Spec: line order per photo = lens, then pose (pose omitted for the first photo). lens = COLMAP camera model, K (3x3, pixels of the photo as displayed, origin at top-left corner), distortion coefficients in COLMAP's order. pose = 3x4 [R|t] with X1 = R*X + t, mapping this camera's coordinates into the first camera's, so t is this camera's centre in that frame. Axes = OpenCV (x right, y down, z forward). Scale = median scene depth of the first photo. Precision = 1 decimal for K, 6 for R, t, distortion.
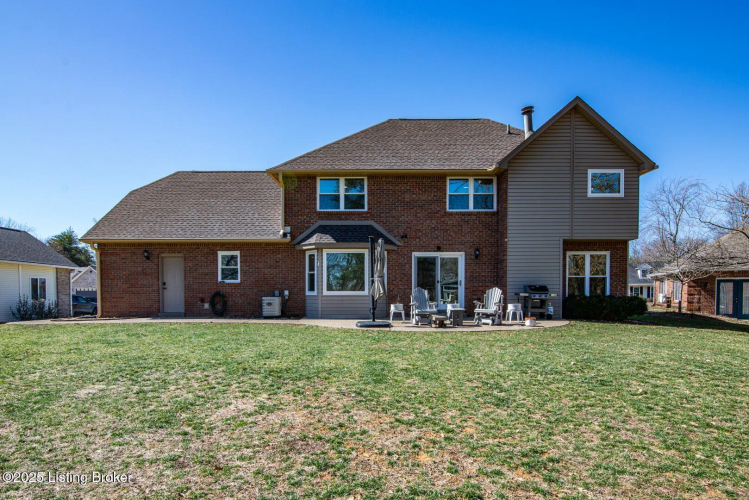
lens RADIAL K [[397.7, 0, 358.7], [0, 397.7, 294.9], [0, 0, 1]] dist [-0.003382, -0.000380]
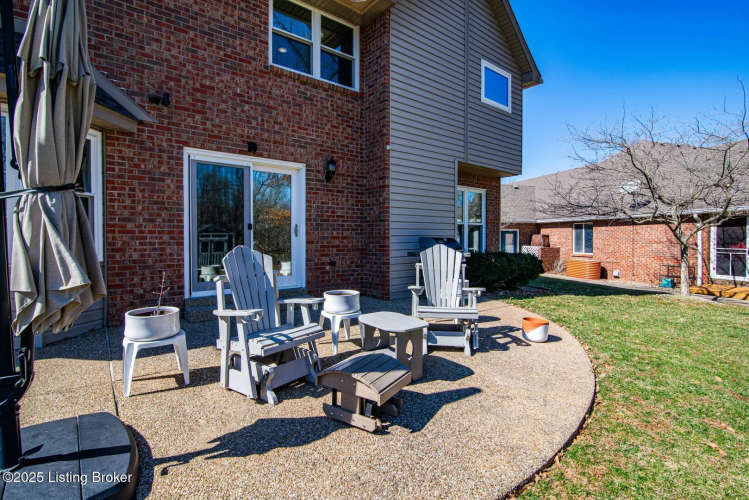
lens RADIAL K [[381.3, 0, 379.8], [0, 381.3, 248.0], [0, 0, 1]] dist [-0.023520, -0.000345]
pose [[0.758119, -0.014590, 0.651953, 0.040598], [0.001465, 0.999785, 0.020670, -0.018660], [-0.652114, -0.014715, 0.757978, 0.606630]]
